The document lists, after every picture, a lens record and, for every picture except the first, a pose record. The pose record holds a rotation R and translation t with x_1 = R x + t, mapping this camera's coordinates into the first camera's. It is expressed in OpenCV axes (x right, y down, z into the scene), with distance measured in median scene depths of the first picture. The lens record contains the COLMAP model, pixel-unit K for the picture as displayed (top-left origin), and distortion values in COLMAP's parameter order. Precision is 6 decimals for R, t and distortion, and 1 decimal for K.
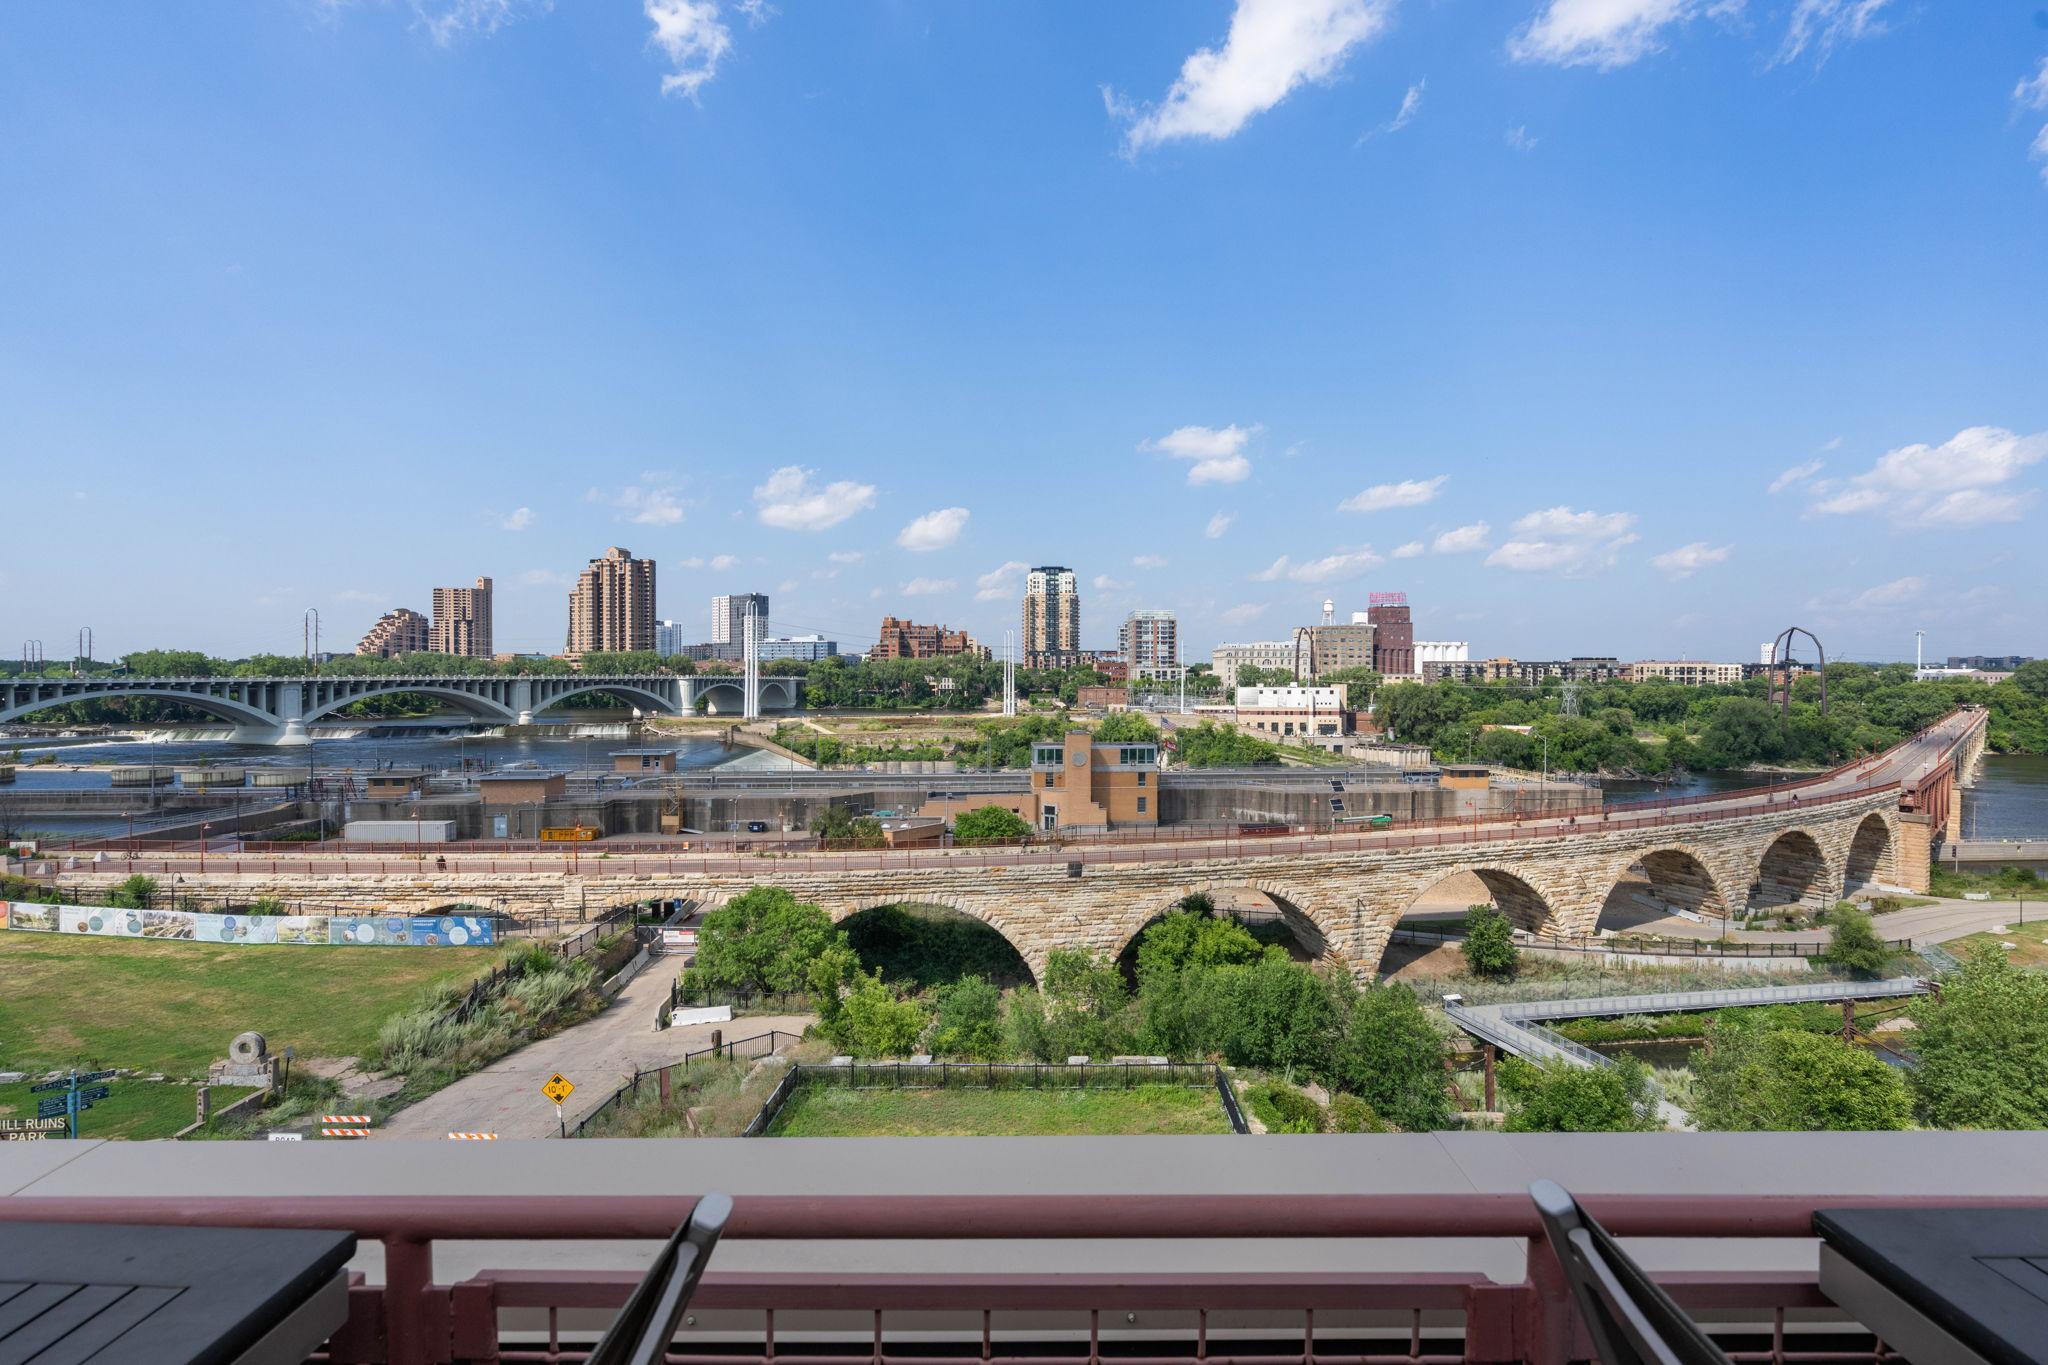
lens RADIAL K [[931.9, 0, 1058.4], [0, 931.9, 687.8], [0, 0, 1]] dist [0.000941, 0.000826]
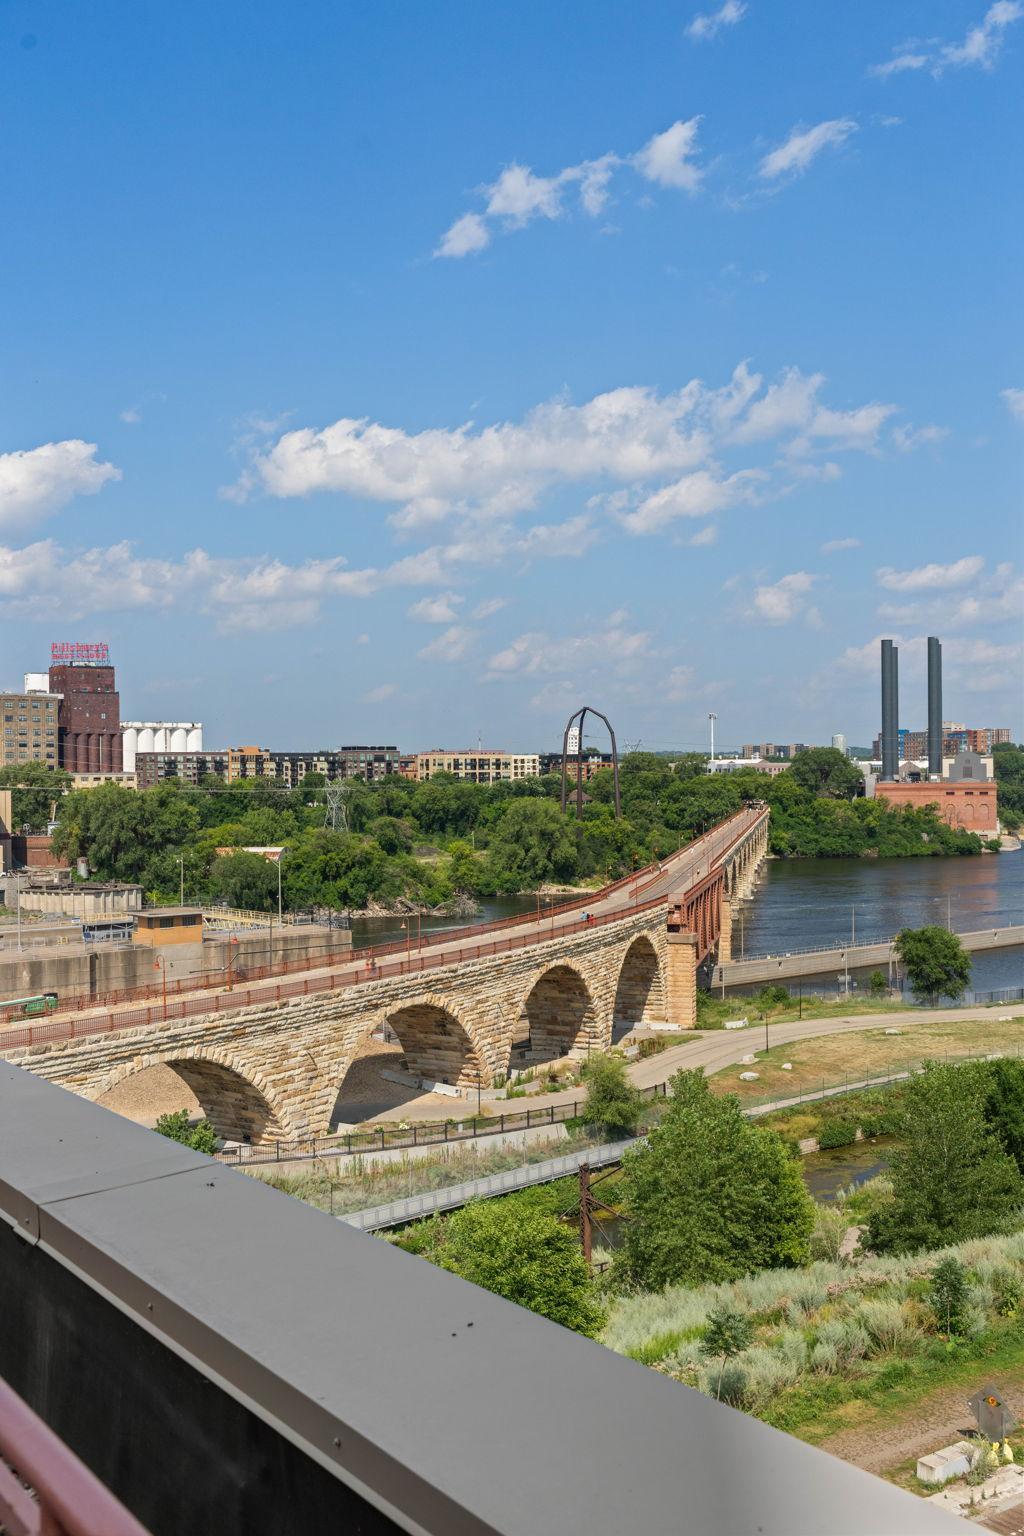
lens RADIAL K [[1524.5, 0, 516.8], [0, 1524.5, 770.3], [0, 0, 1]] dist [0.003104, 0.009832]
pose [[0.818758, -0.010180, 0.574048, 0.009497], [0.019905, 0.999745, -0.010662, 0.000563], [-0.573793, 0.020156, 0.818752, -0.019182]]
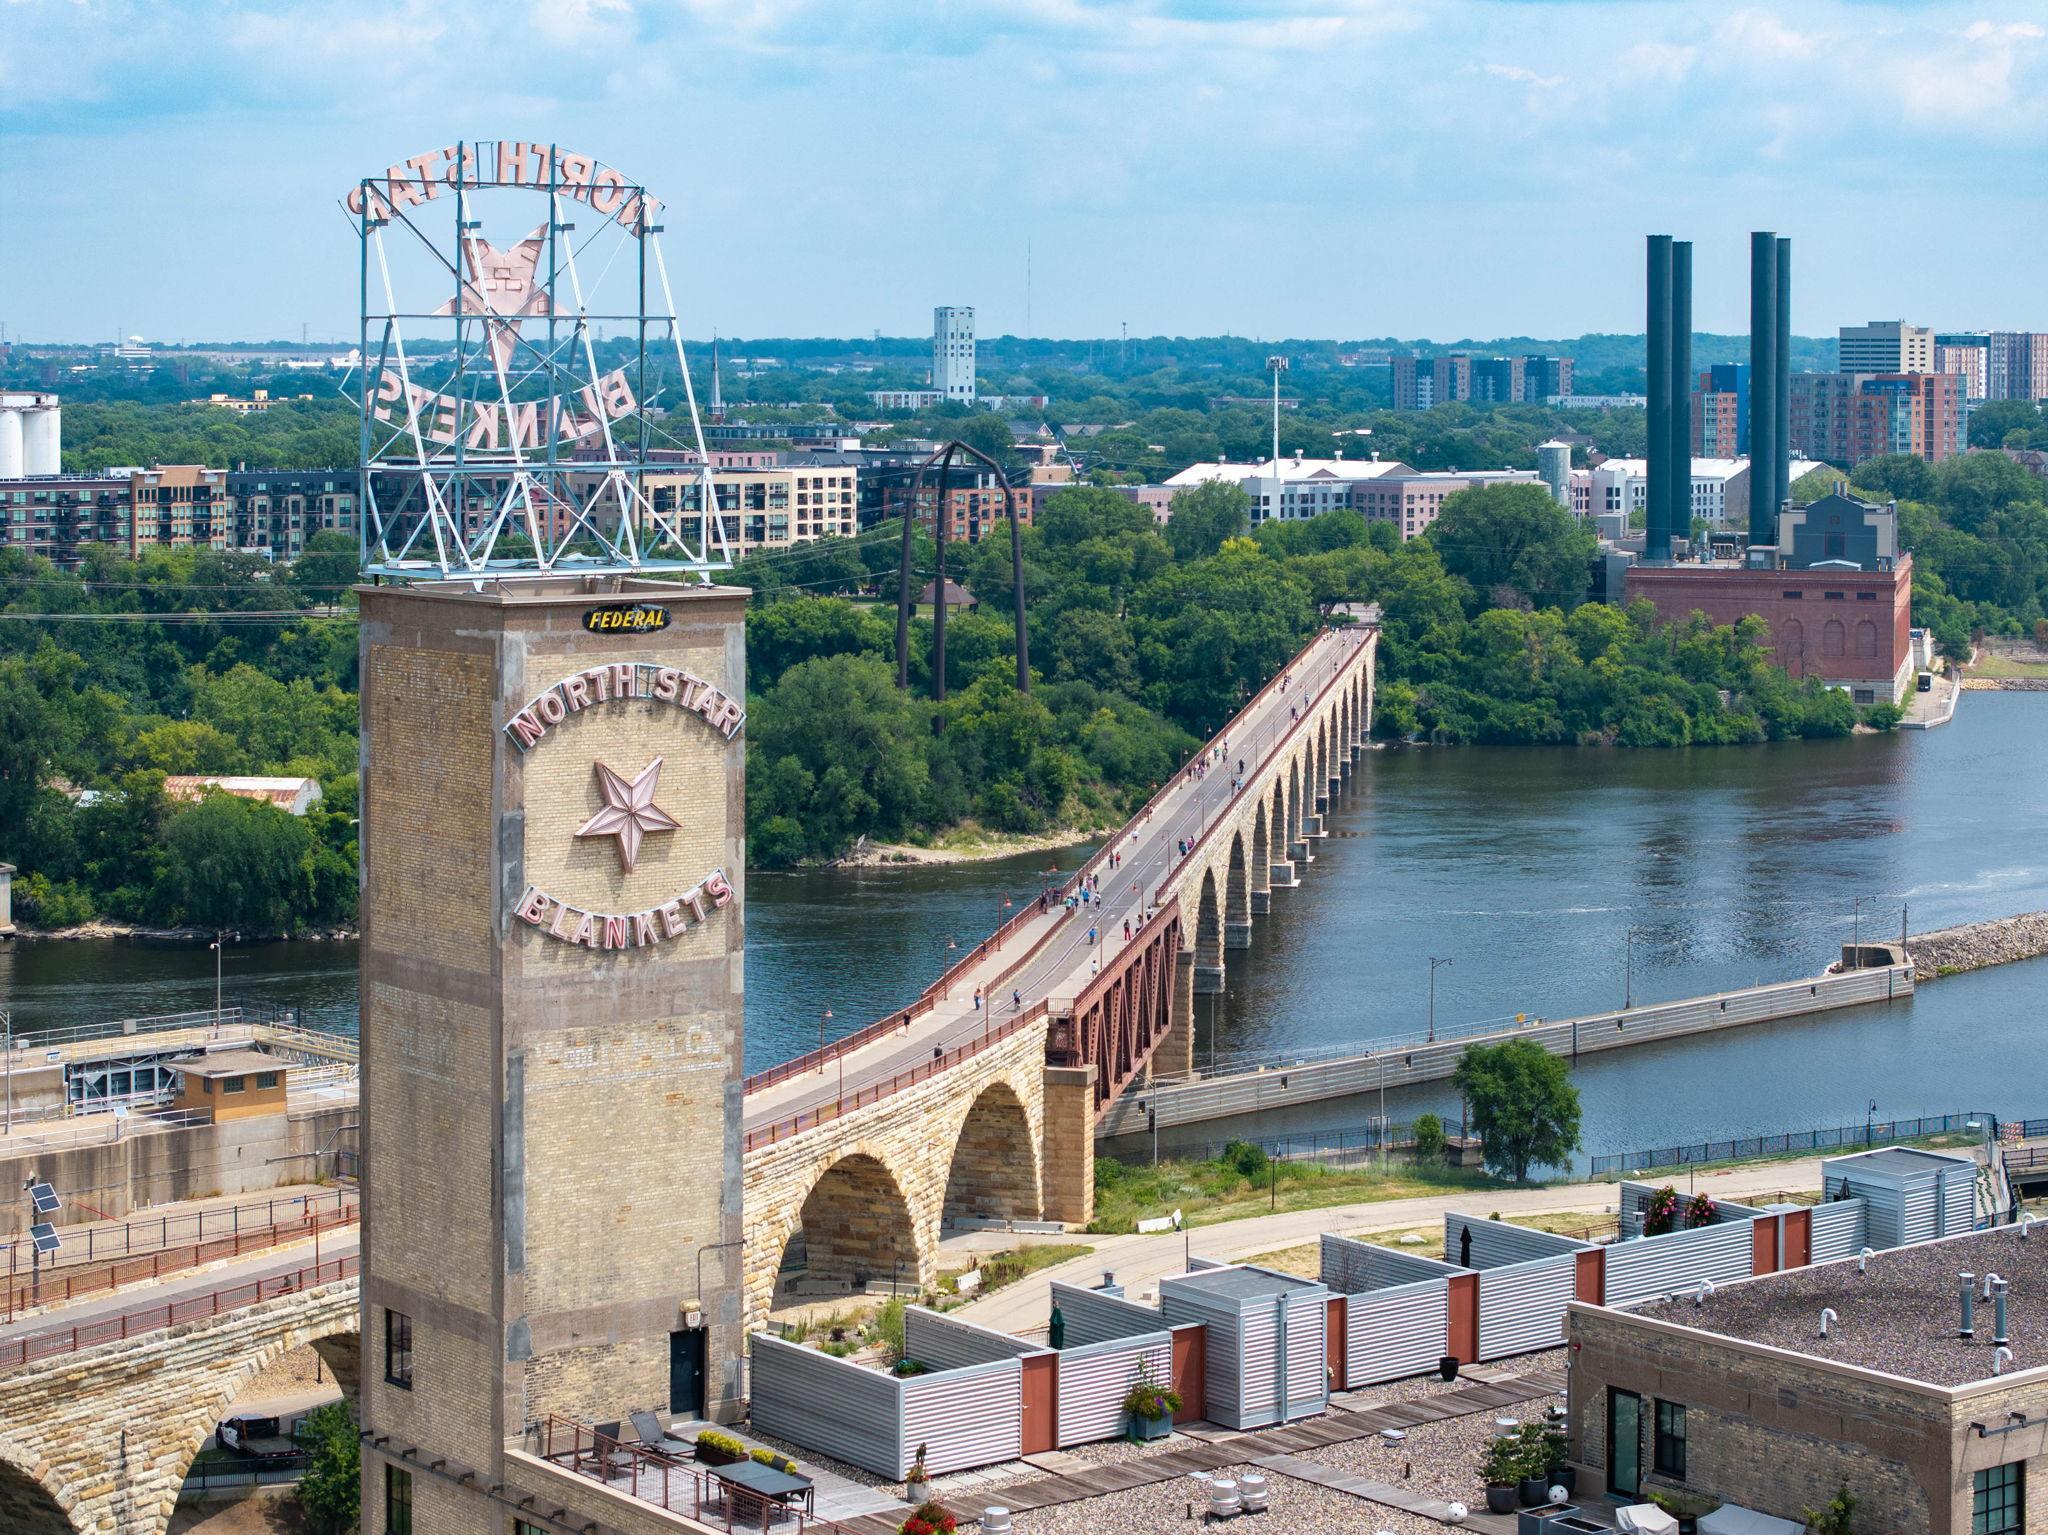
lens RADIAL K [[4167.5, 0, 1024.5], [0, 4167.5, 364.3], [0, 0, 1]] dist [-0.095747, 0.344735]
pose [[0.788394, -0.001273, 0.615169, -0.245999], [0.007477, 0.999944, -0.007514, -0.121677], [-0.615125, 0.010524, 0.788360, -0.395877]]
